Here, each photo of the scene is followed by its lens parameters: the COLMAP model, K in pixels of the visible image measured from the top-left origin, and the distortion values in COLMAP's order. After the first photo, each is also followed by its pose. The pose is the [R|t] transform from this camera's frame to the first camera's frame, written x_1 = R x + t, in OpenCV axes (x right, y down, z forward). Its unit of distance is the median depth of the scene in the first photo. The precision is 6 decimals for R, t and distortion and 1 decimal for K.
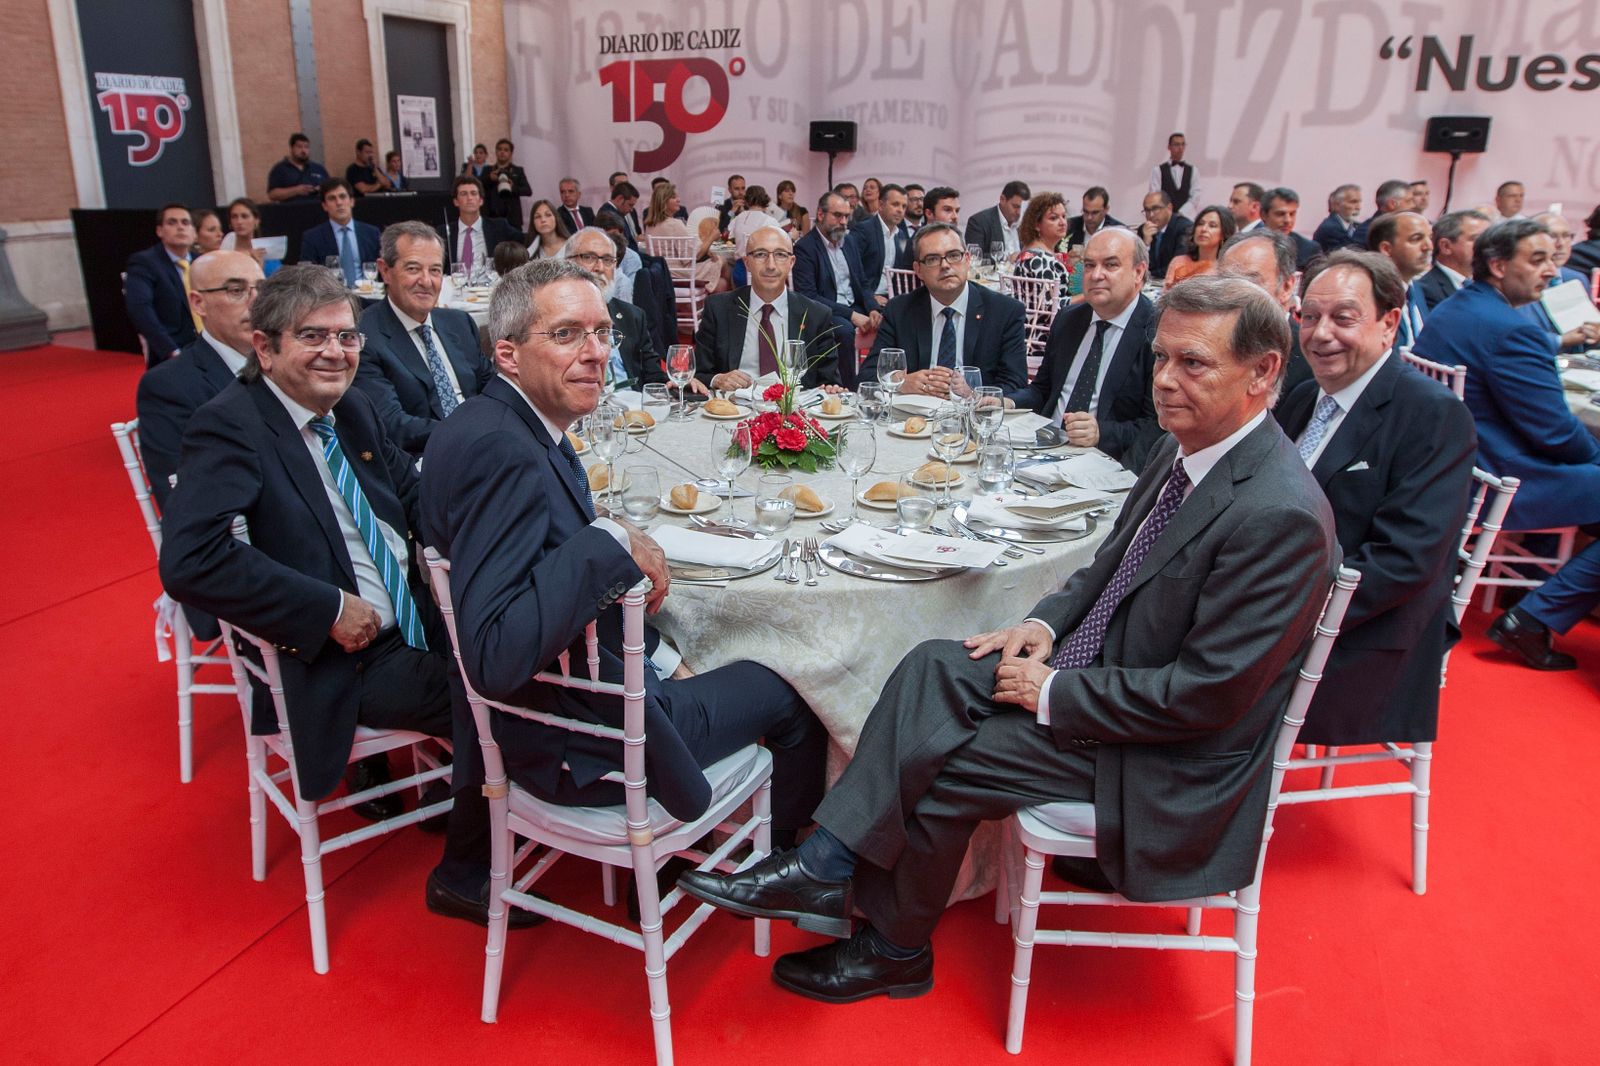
lens RADIAL K [[1100.1, 0, 798.8], [0, 1100.1, 465.2], [0, 0, 1]] dist [-0.048186, 0.038717]
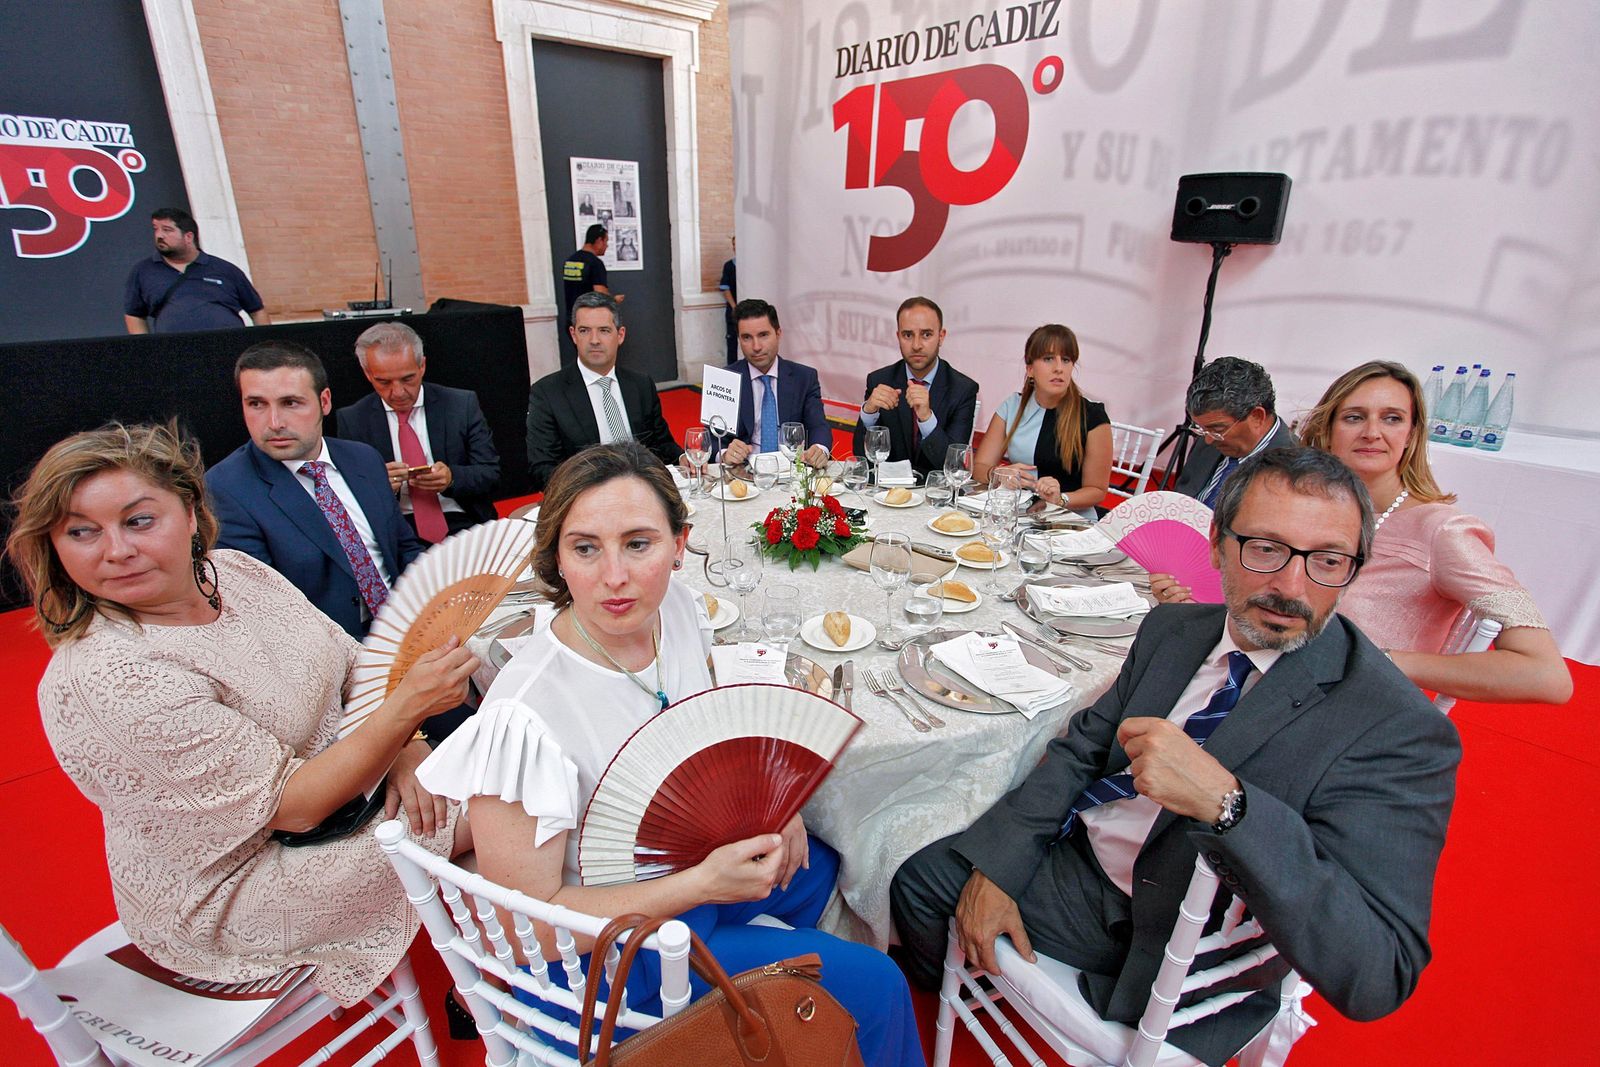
lens RADIAL K [[810.2, 0, 800.0], [0, 810.2, 533.5], [0, 0, 1]] dist [-0.070649, 0.035336]
pose [[0.907457, 0.147953, -0.393231, 0.017453], [-0.117982, 0.988021, 0.099478, -0.169642], [0.403239, -0.043878, 0.914042, 0.591511]]
